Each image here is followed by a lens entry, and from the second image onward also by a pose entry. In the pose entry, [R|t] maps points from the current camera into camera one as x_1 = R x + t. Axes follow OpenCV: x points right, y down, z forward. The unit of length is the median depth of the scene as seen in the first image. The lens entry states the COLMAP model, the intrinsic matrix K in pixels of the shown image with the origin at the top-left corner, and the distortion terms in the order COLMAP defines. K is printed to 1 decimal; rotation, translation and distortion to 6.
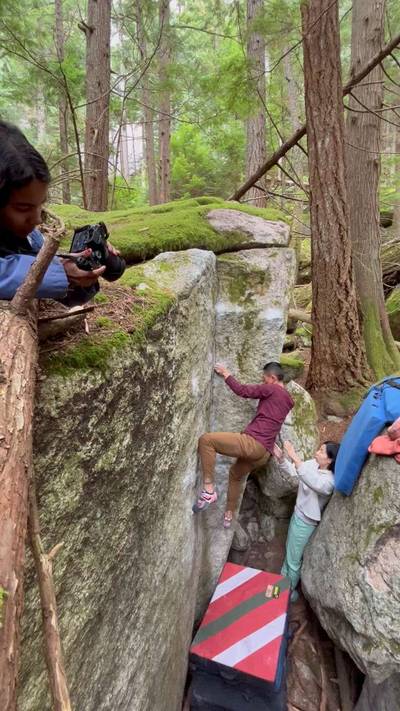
lens RADIAL K [[320.0, 0, 200.0], [0, 320.0, 355.5], [0, 0, 1]] dist [-0.001021, -0.000129]
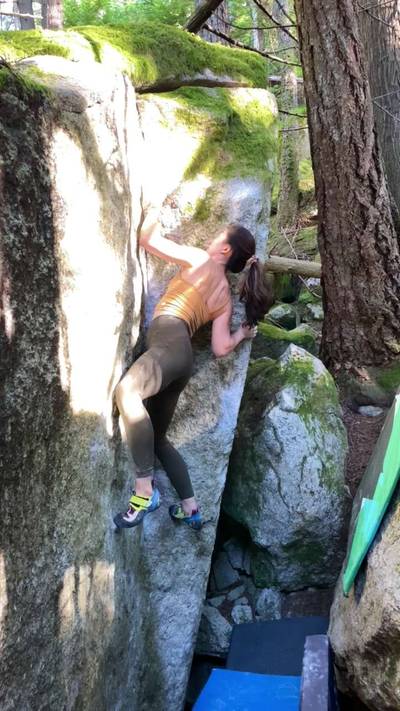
lens RADIAL K [[569.8, 0, 196.4], [0, 569.8, 354.3], [0, 0, 1]] dist [0.072272, -0.126667]
pose [[0.993262, -0.061747, 0.098066, 0.020008], [0.068387, 0.995483, -0.065855, 0.157844], [-0.093557, 0.072118, 0.992999, 0.012949]]
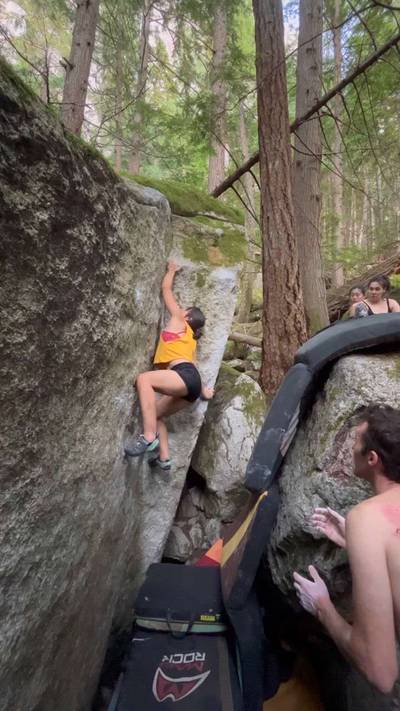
lens RADIAL K [[318.2, 0, 196.6], [0, 318.2, 354.4], [0, 0, 1]] dist [-0.000664, -0.000356]
pose [[0.989288, 0.069735, 0.128244, 0.021748], [-0.045133, 0.981589, -0.185599, 0.216115], [-0.138825, 0.177823, 0.974221, 0.069286]]
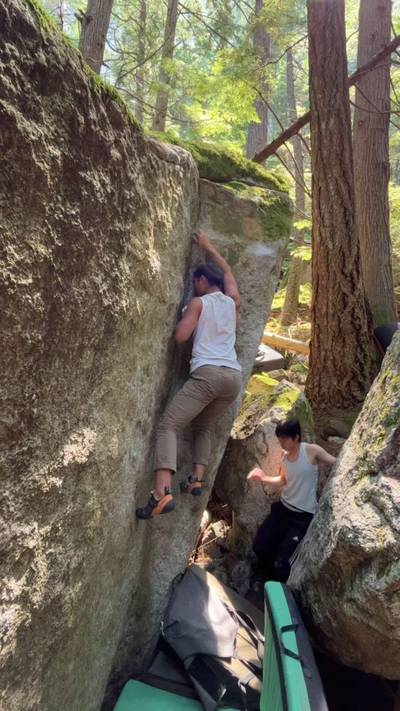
lens RADIAL K [[402.0, 0, 196.4], [0, 402.0, 351.7], [0, 0, 1]] dist [-0.001373, 0.000317]
pose [[0.993927, 0.099474, 0.047046, 0.026875], [-0.086529, 0.970667, -0.224318, 0.259058], [-0.067980, 0.218885, 0.973380, 0.057499]]
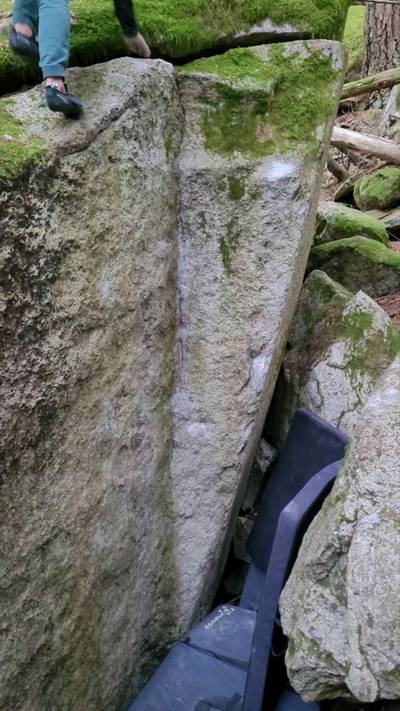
lens RADIAL K [[605.0, 0, 200.0], [0, 605.0, 355.5], [0, 0, 1]] dist [0.043199, -0.006575]
pose [[0.986377, 0.018591, -0.163448, 0.195289], [0.009370, 0.985631, 0.168653, 0.008590], [0.164235, -0.167887, 0.972029, -0.093659]]
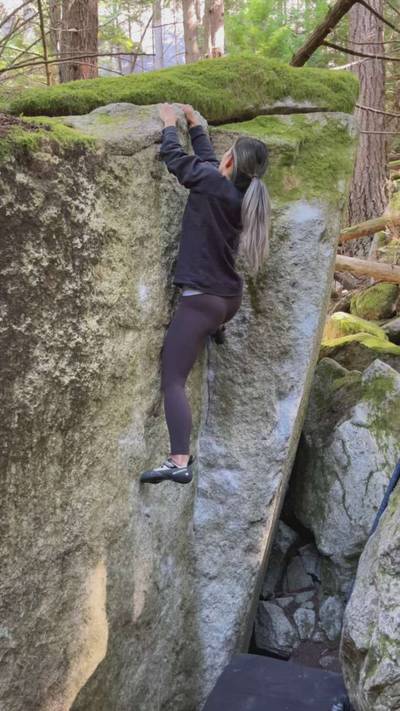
lens RADIAL K [[563.1, 0, 202.1], [0, 563.1, 357.3], [0, 0, 1]] dist [0.052489, -0.051595]
pose [[0.987934, -0.007986, -0.154669, 0.141765], [-0.003654, 0.997190, -0.074829, 0.157487], [0.154832, 0.074491, 0.985129, -0.038575]]
